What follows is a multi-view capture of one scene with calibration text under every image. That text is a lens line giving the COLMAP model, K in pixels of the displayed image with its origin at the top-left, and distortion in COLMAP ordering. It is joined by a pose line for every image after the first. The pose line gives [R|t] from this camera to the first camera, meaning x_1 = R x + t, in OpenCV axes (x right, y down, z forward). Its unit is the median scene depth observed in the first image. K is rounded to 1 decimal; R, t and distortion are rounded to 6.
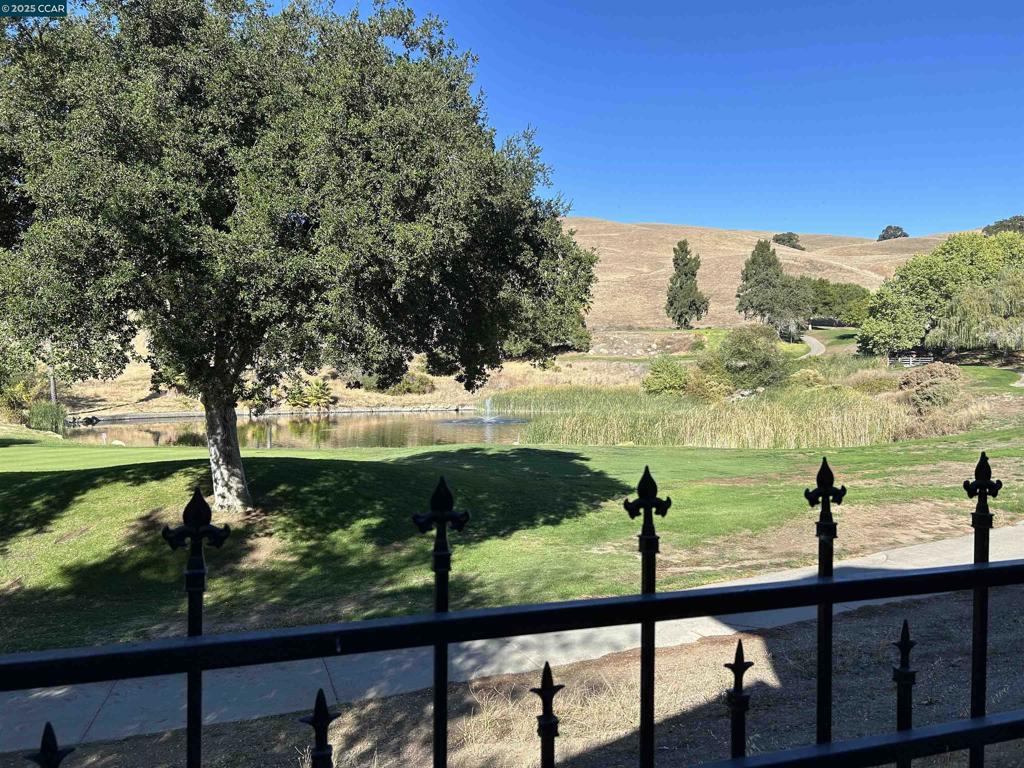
lens RADIAL K [[790.4, 0, 510.3], [0, 790.4, 394.3], [0, 0, 1]] dist [0.038970, -0.008678]
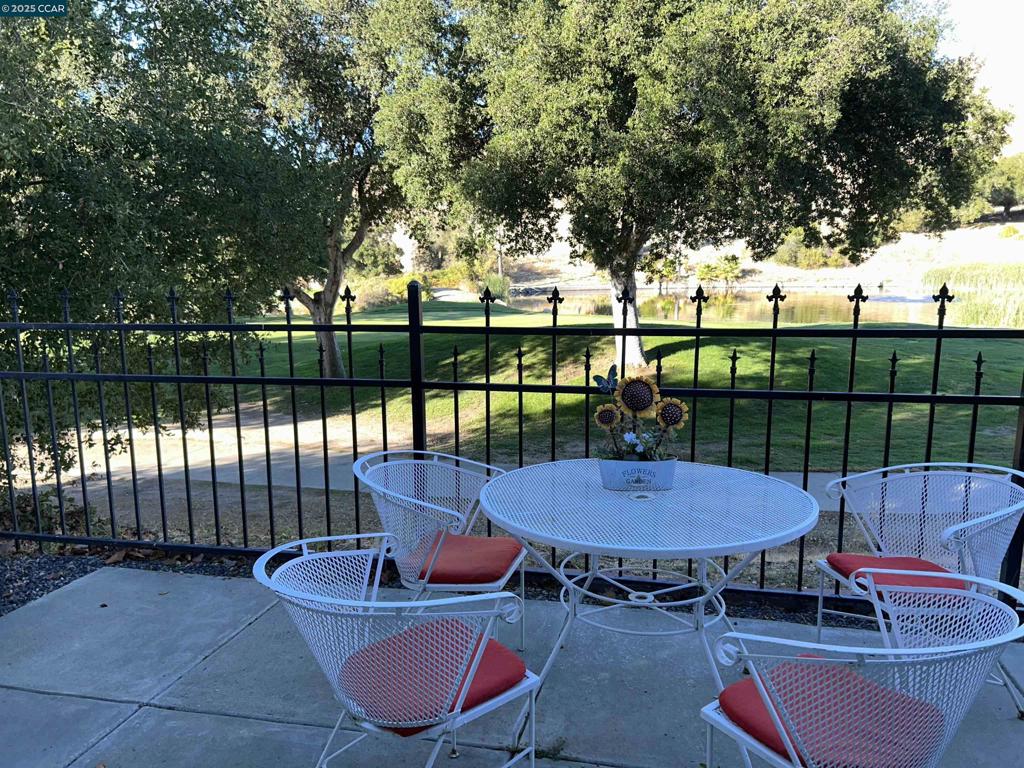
lens RADIAL K [[790.4, 0, 506.5], [0, 790.4, 389.6], [0, 0, 1]] dist [0.038970, -0.008678]
pose [[0.872270, 0.076084, -0.483070, 0.068577], [-0.002556, 0.988519, 0.151077, 0.002503], [0.489019, -0.130545, 0.862449, -0.130930]]
